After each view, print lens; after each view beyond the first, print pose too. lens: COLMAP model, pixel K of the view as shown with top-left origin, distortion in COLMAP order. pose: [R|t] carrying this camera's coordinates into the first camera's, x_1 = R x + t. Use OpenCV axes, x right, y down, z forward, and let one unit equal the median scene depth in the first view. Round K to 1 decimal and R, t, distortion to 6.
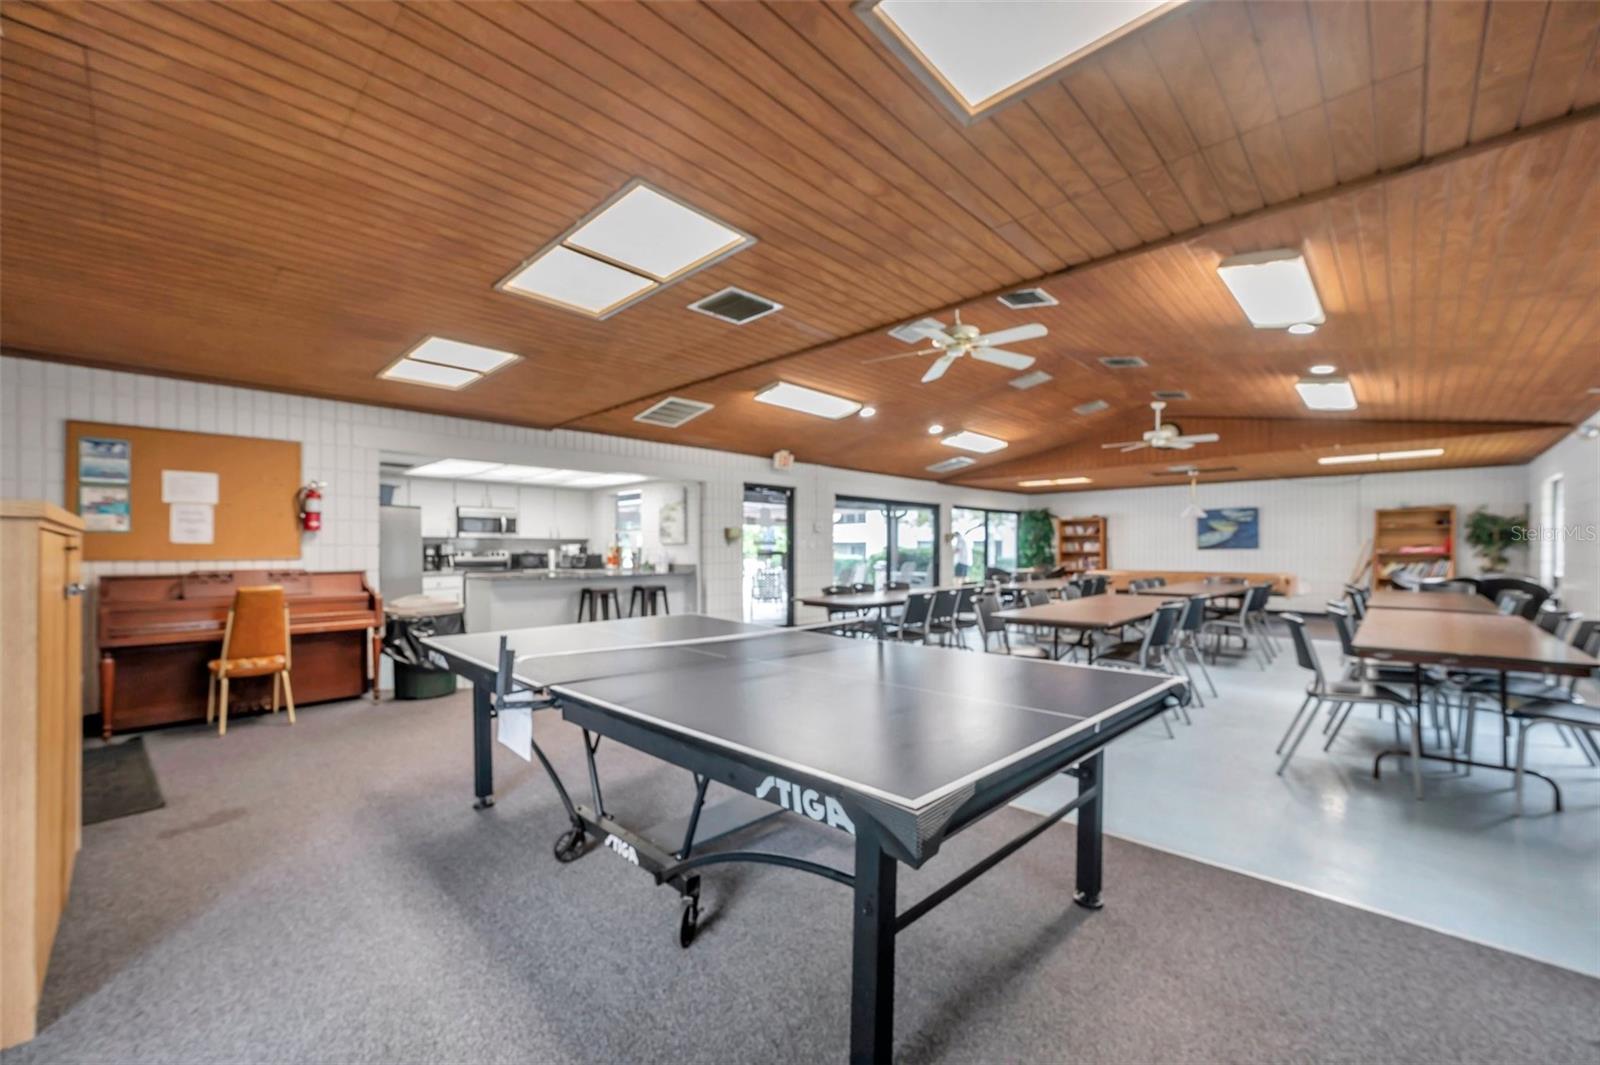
lens RADIAL K [[623.1, 0, 800.0], [0, 623.1, 532.5], [0, 0, 1]] dist [-0.000456, -0.000030]
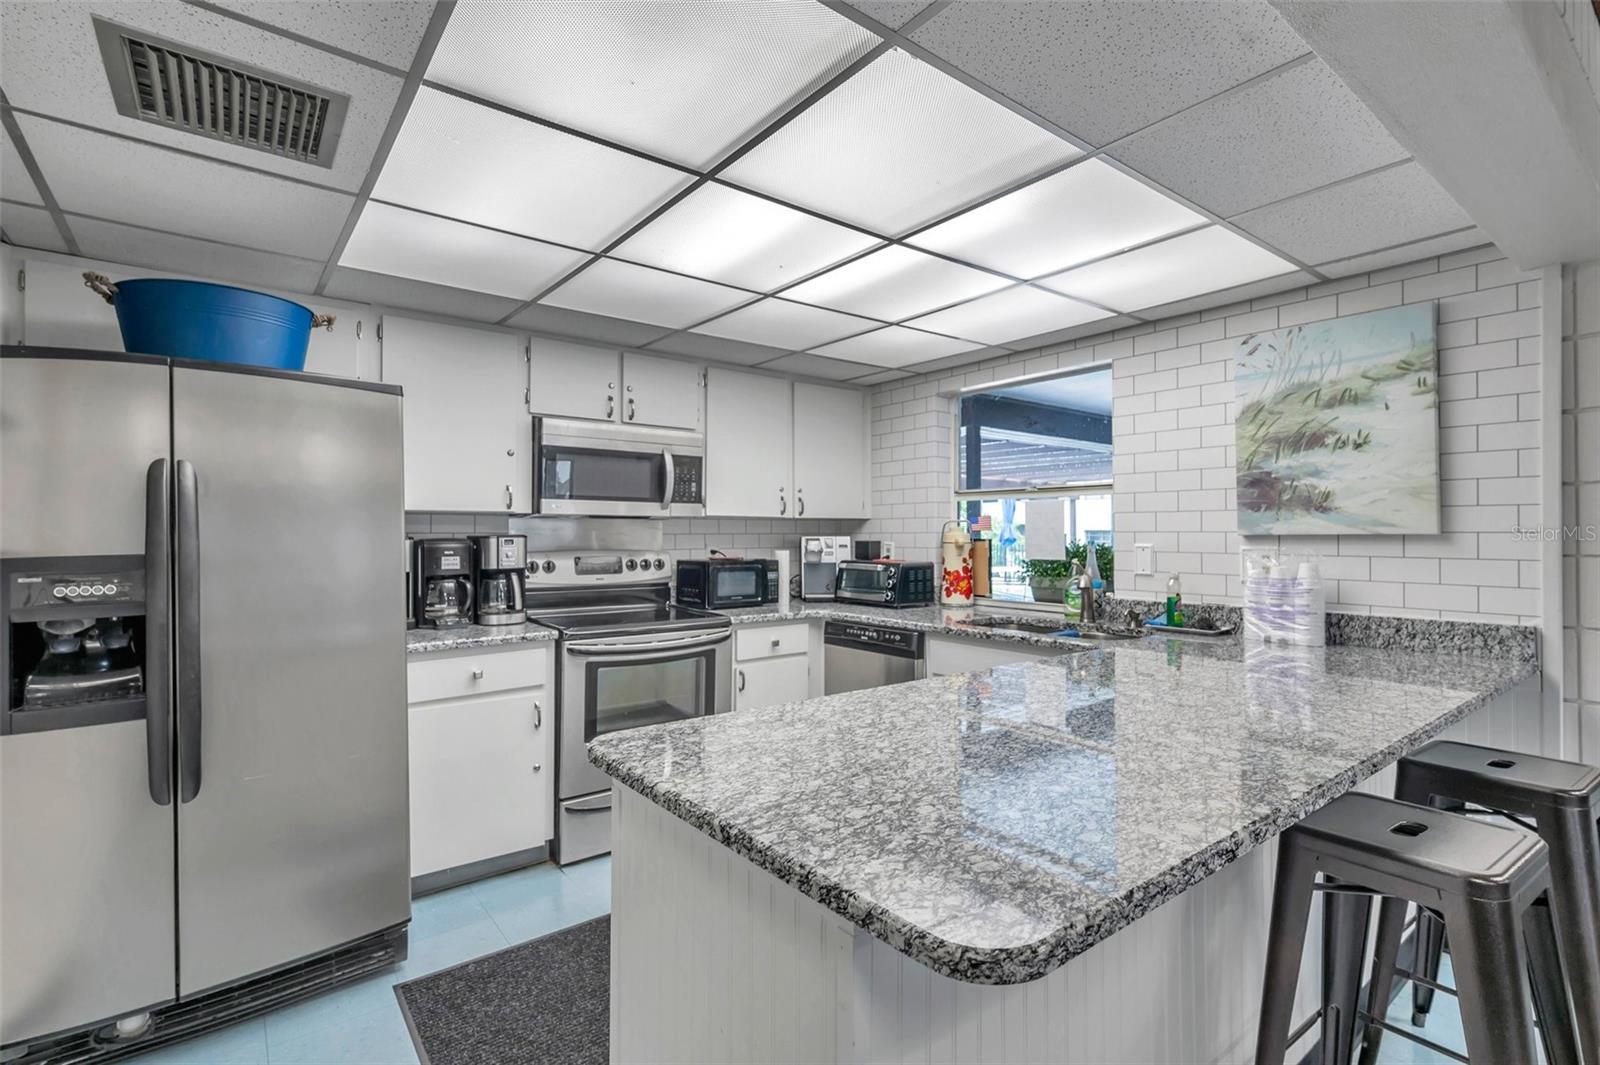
lens RADIAL K [[740.9, 0, 800.0], [0, 740.9, 532.5], [0, 0, 1]] dist [-0.000277, -0.000015]
pose [[0.989216, 0.001714, -0.146452, -0.350634], [0.001631, 0.999741, 0.022714, 0.008903], [0.146453, -0.022708, 0.988957, 0.628068]]
